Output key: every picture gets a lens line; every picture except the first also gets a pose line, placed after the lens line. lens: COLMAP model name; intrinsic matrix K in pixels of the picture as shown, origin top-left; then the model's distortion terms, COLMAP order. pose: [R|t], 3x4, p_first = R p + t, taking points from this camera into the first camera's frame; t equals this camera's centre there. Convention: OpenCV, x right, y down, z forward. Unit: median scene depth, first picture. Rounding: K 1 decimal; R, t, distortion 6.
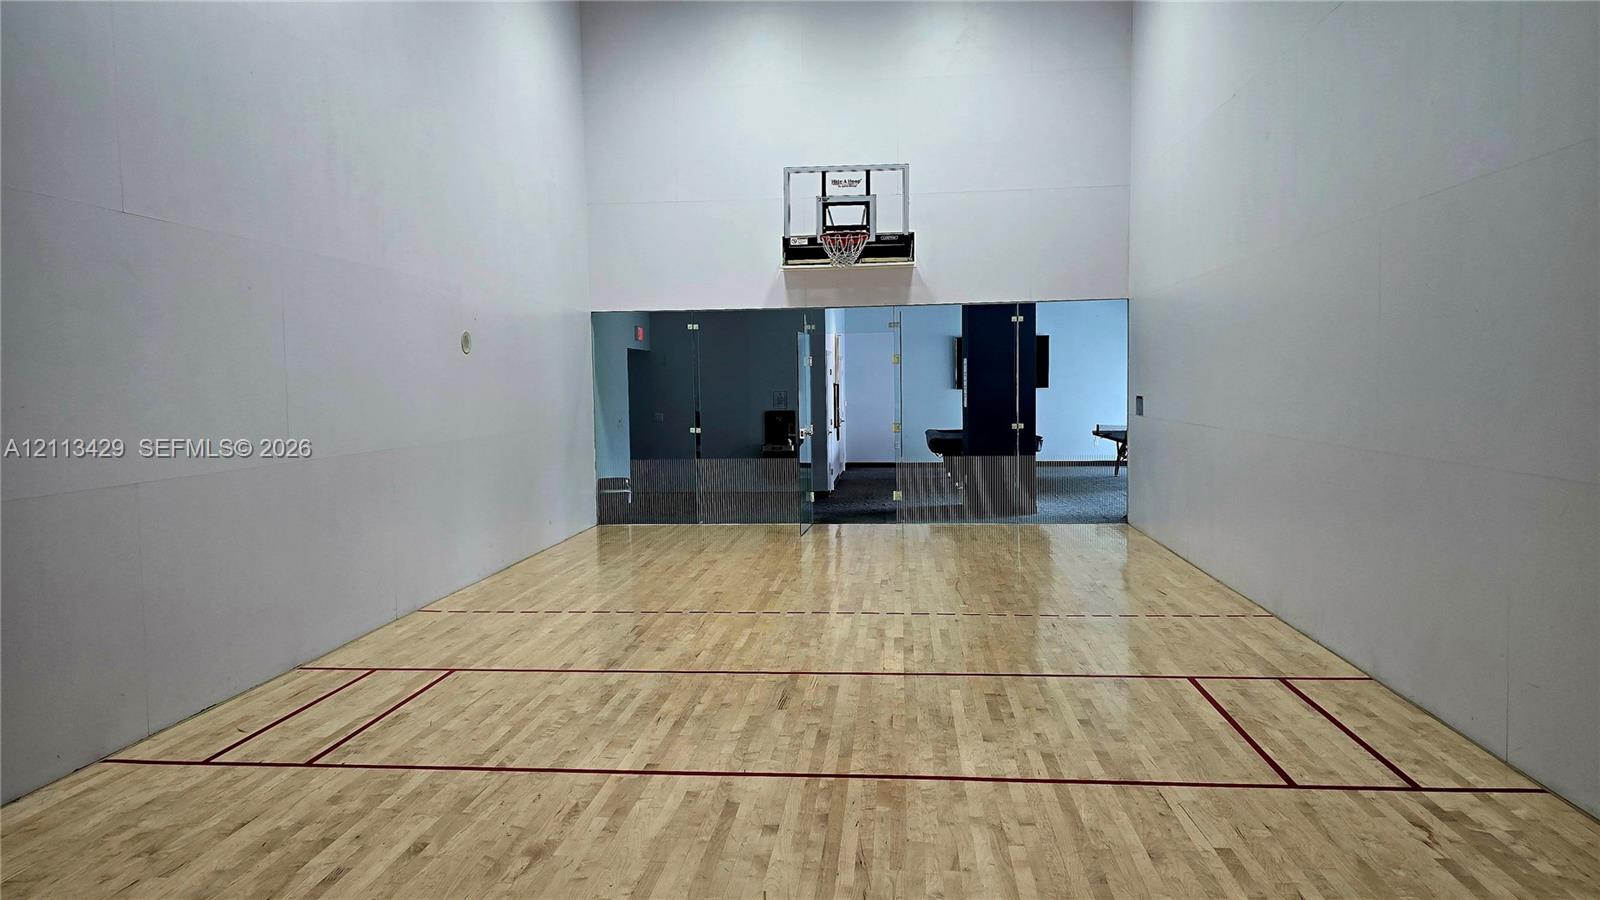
lens RADIAL K [[1052.4, 0, 796.3], [0, 1052.4, 449.7], [0, 0, 1]] dist [0.047982, -0.015003]
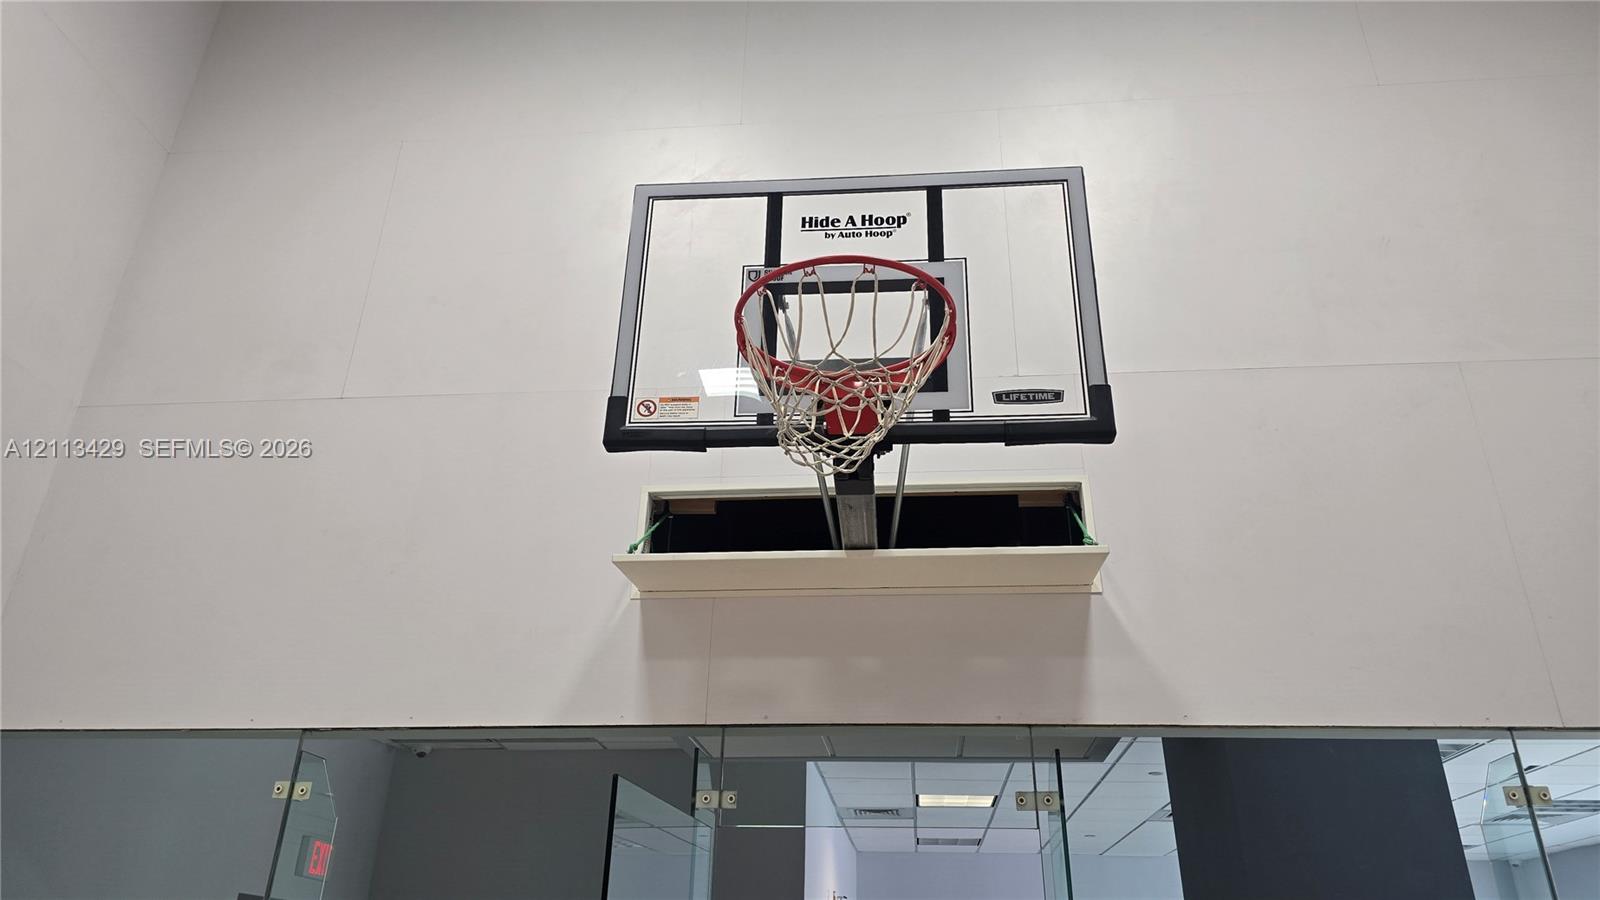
lens RADIAL K [[1052.4, 0, 794.0], [0, 1052.4, 441.7], [0, 0, 1]] dist [0.047982, -0.015003]
pose [[0.999299, 0.030993, -0.021022, 0.039086], [-0.037254, 0.880081, -0.473361, -0.075355], [0.003830, 0.473812, 0.880618, 0.787004]]
